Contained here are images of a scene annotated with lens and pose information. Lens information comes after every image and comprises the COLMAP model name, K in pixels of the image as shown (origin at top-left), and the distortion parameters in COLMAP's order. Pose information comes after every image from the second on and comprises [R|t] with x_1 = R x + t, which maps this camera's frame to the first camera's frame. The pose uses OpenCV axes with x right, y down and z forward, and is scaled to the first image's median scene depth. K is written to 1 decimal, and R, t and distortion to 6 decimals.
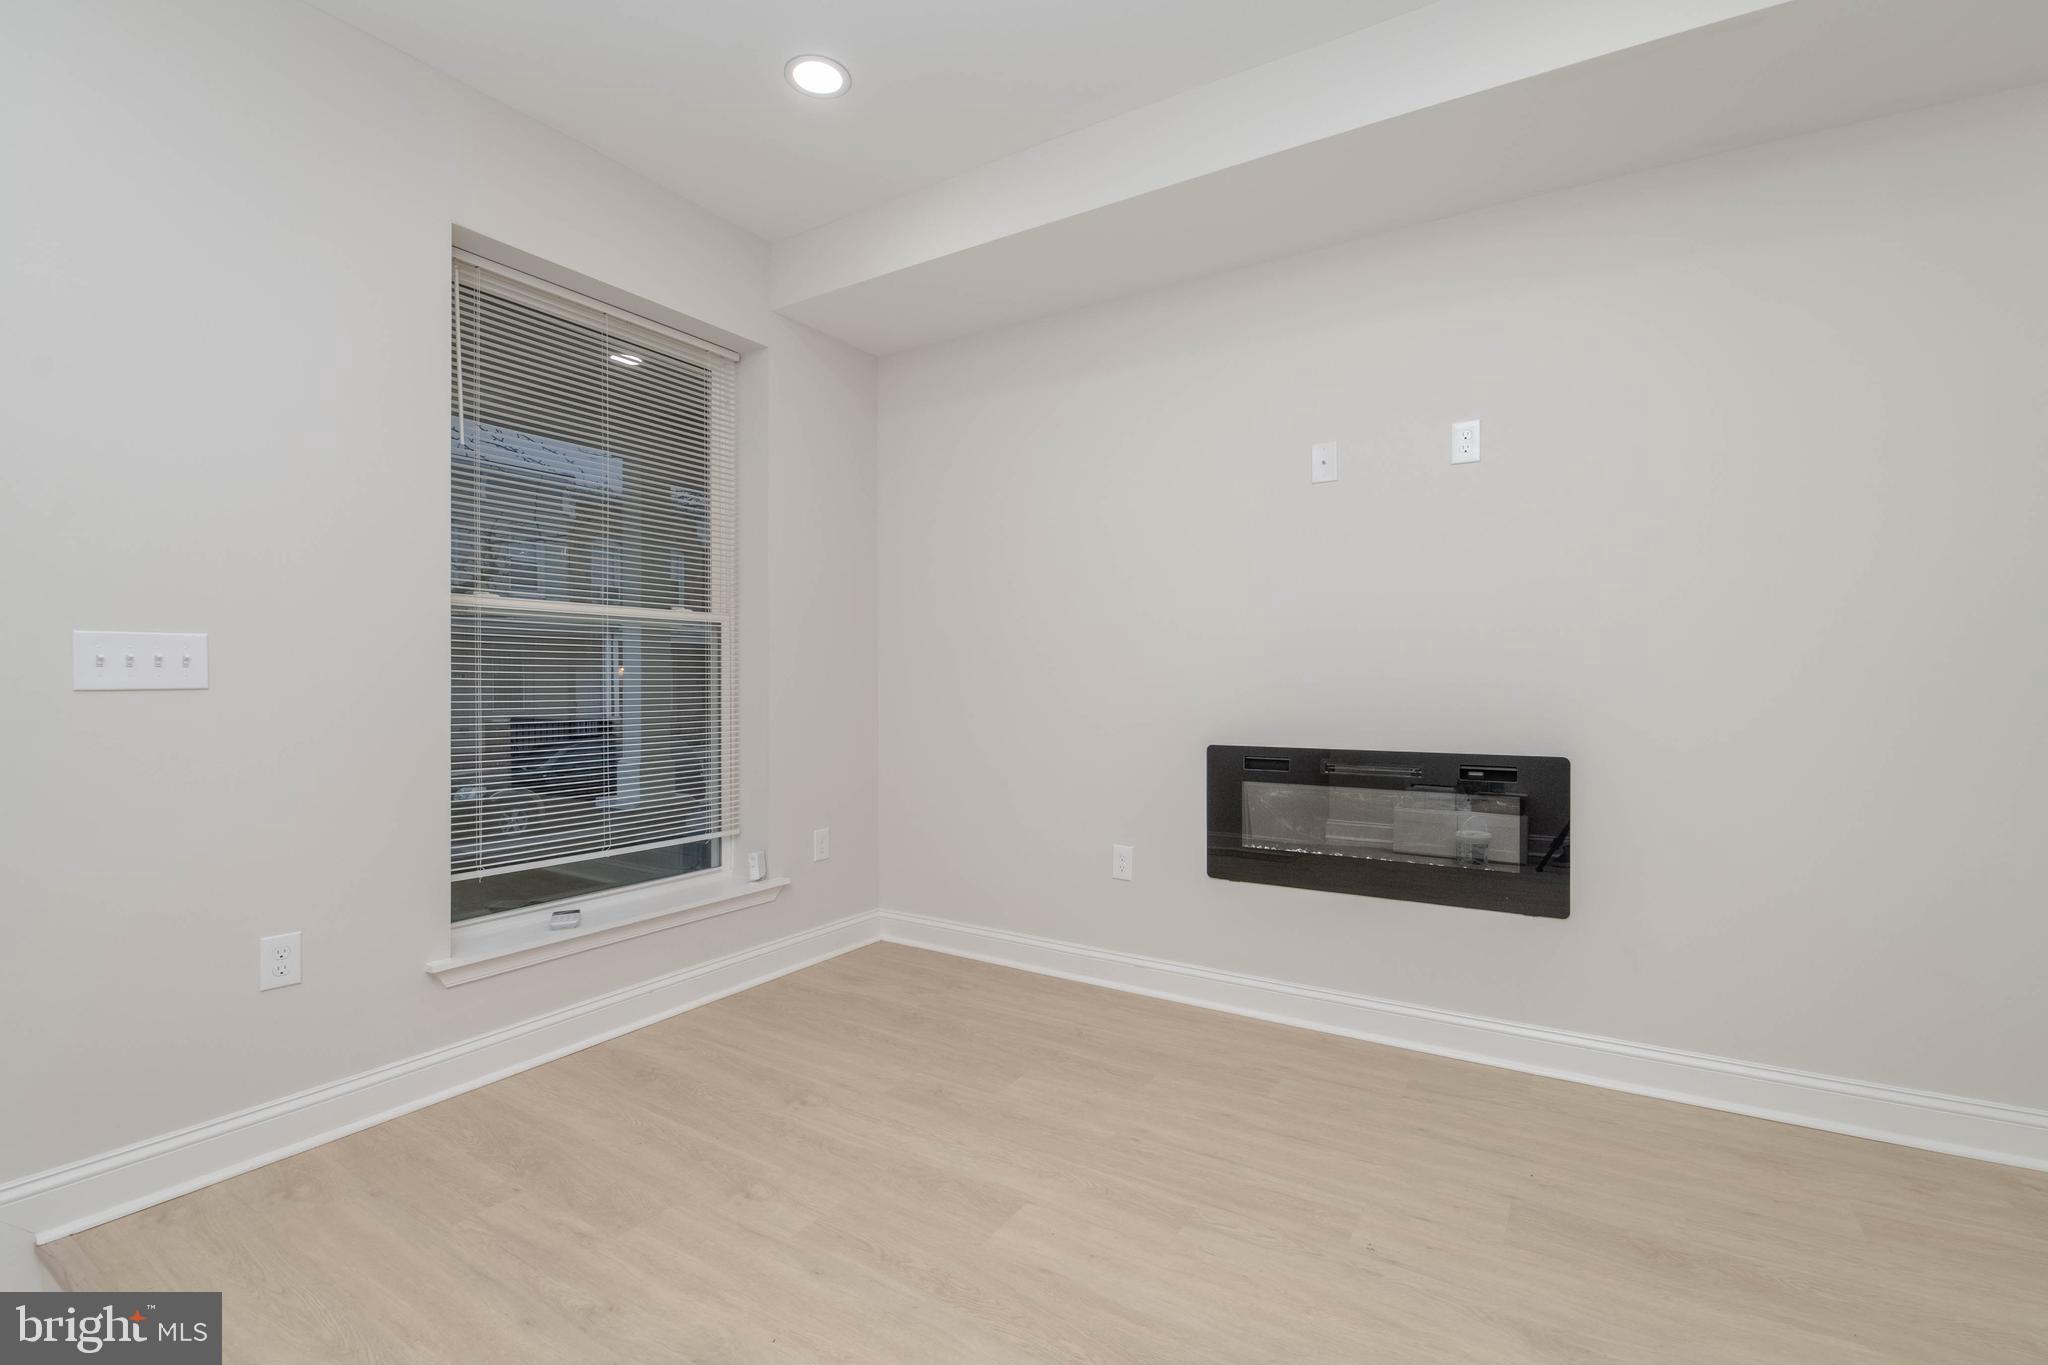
lens RADIAL K [[880.7, 0, 1024.0], [0, 880.7, 682.5], [0, 0, 1]] dist [-0.000036, -0.009846]
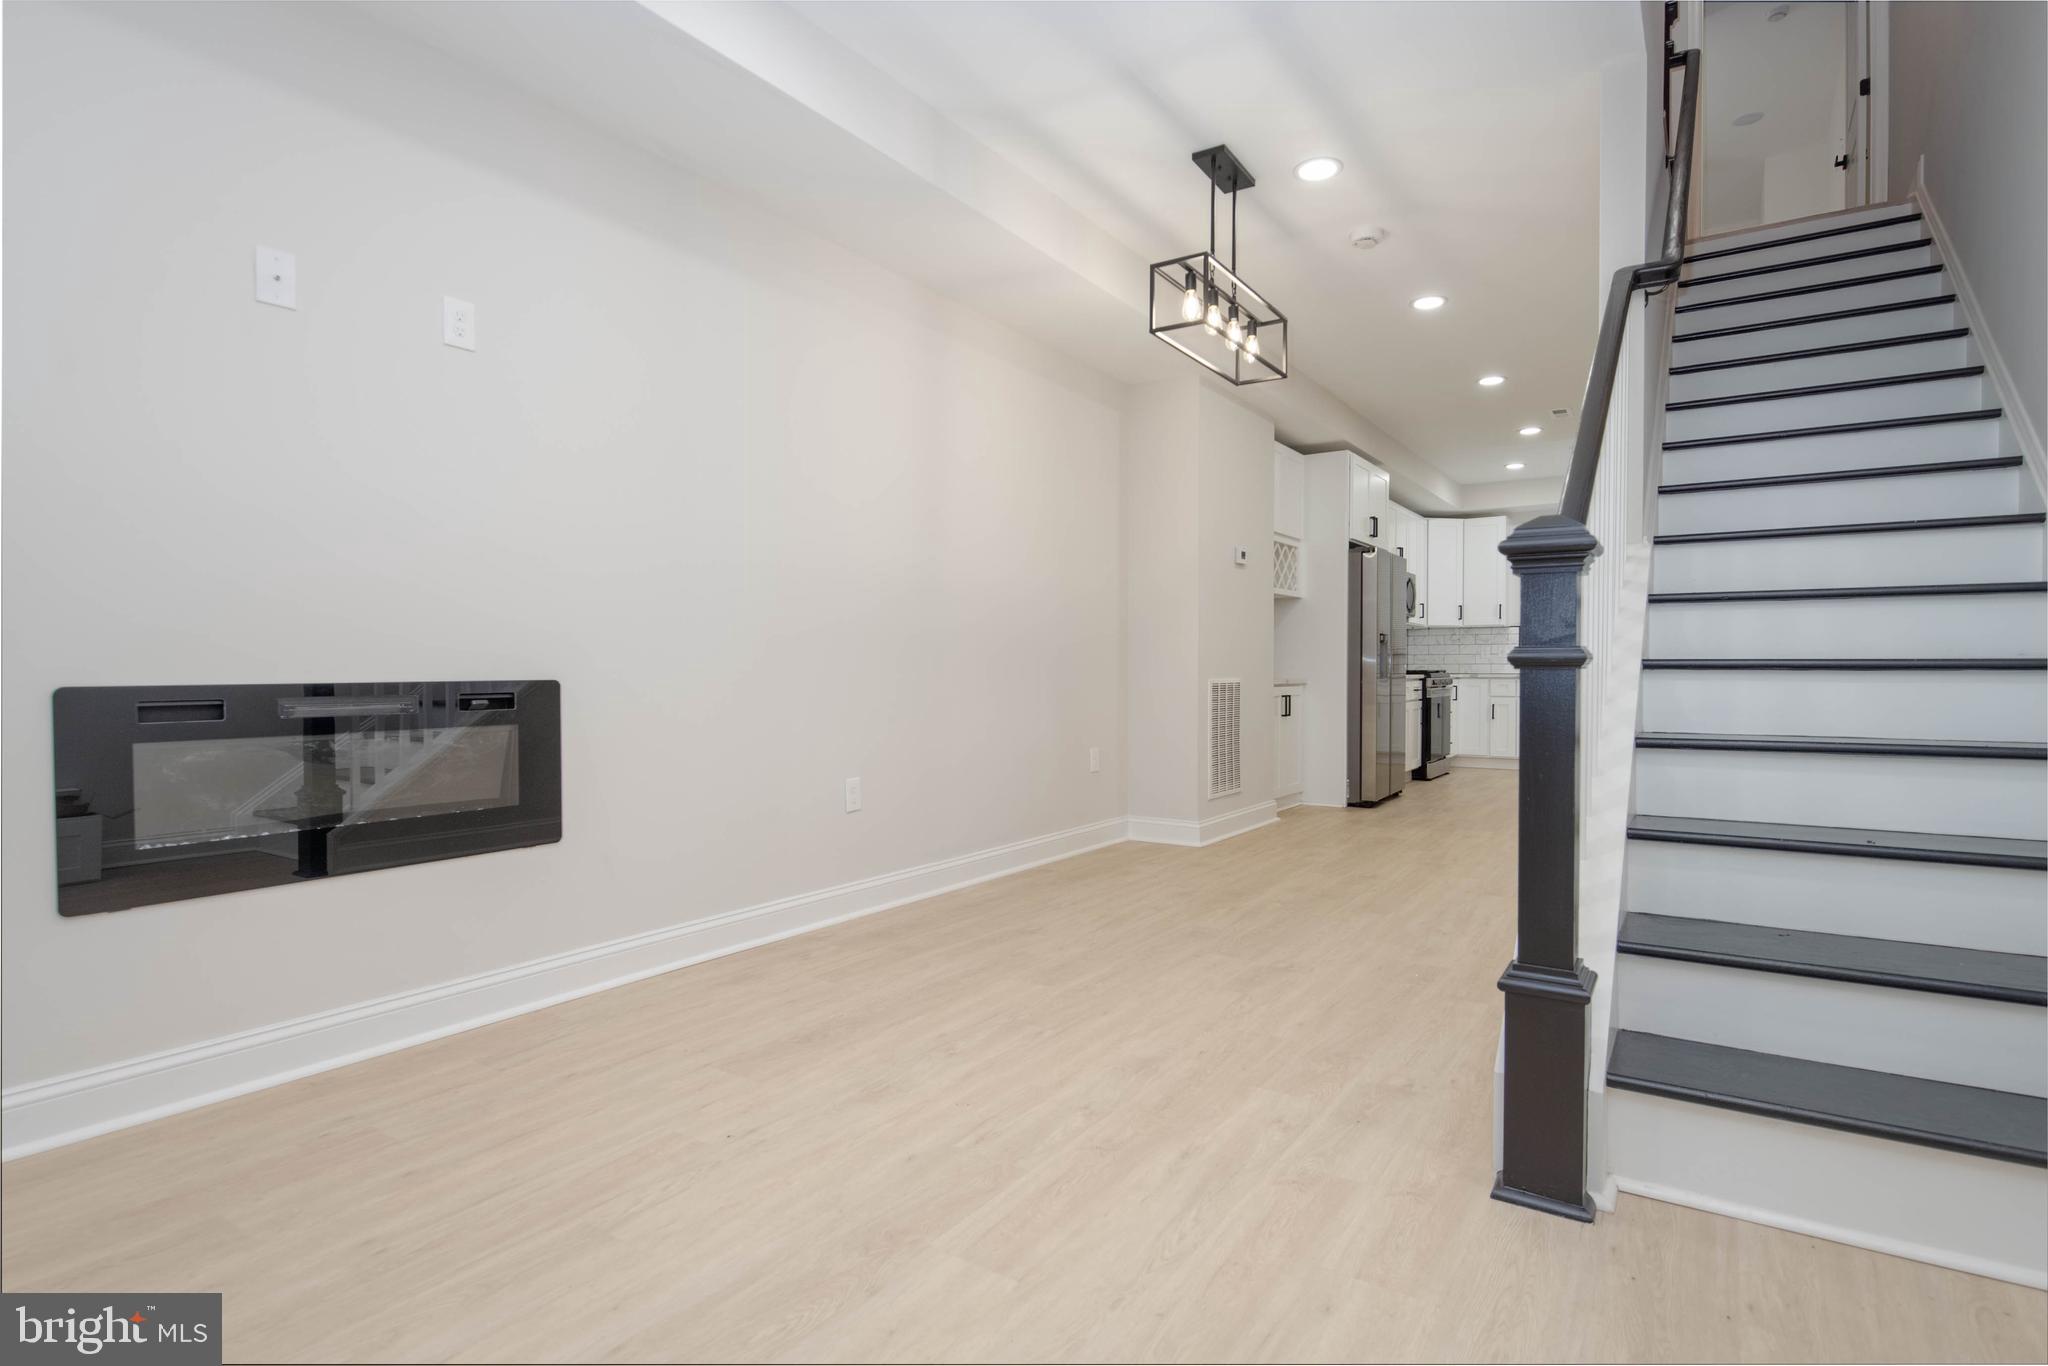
lens RADIAL K [[1050.1, 0, 1024.0], [0, 1050.1, 683.0], [0, 0, 1]] dist [0.003716, 0.001143]
pose [[0.031812, -0.009367, 0.999450, -0.538215], [0.006434, 0.999937, 0.009167, 0.078750], [-0.999473, 0.006138, 0.031871, 0.419482]]
